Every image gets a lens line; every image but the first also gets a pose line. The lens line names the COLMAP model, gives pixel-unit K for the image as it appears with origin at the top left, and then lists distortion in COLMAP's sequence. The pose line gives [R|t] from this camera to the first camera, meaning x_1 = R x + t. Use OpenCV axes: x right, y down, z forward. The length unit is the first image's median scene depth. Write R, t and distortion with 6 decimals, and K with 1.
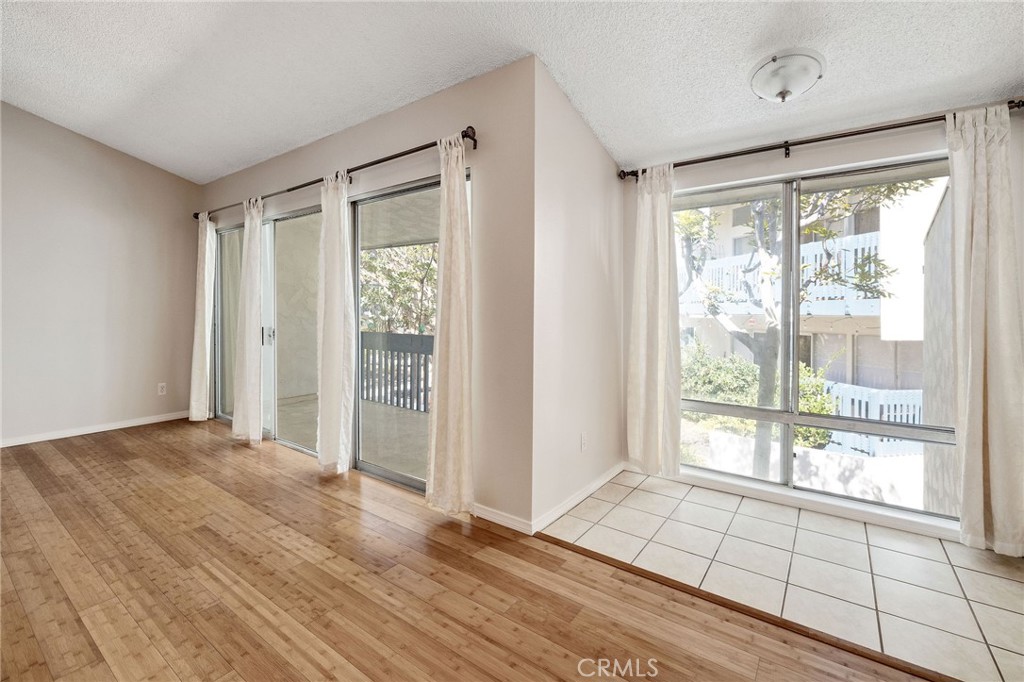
lens RADIAL K [[442.4, 0, 508.9], [0, 442.4, 311.6], [0, 0, 1]] dist [-0.000361, -0.000056]
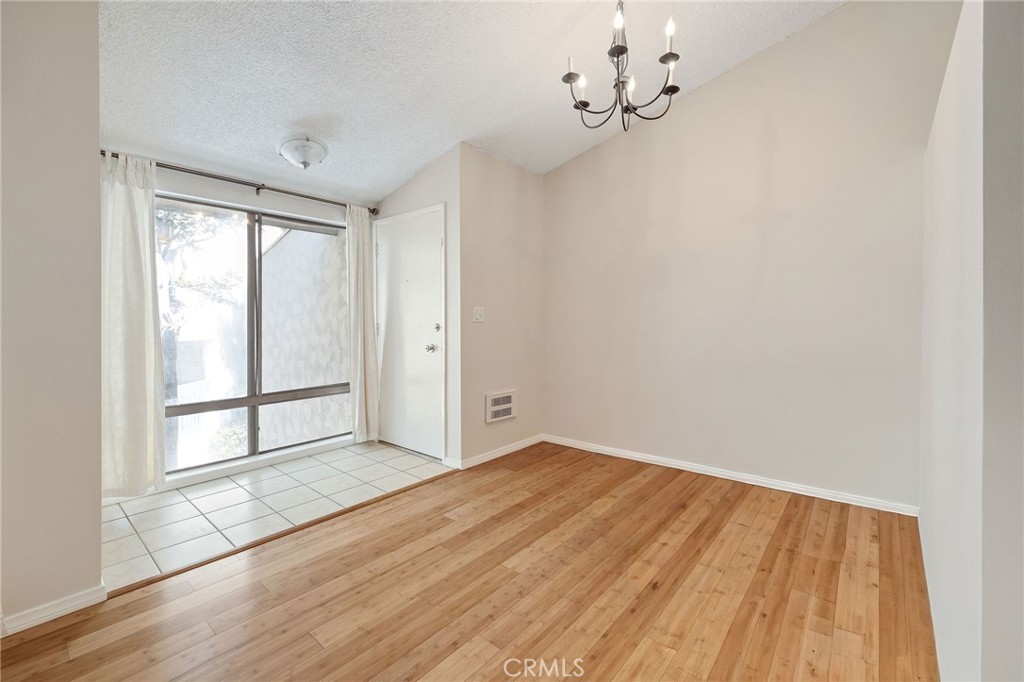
lens RADIAL K [[433.0, 0, 501.8], [0, 433.0, 324.1], [0, 0, 1]] dist [-0.000776, -0.000270]
pose [[0.087460, -0.017994, 0.996005, -0.611549], [0.002259, 0.999838, 0.017865, 0.001339], [-0.996165, 0.000687, 0.087487, 0.213827]]
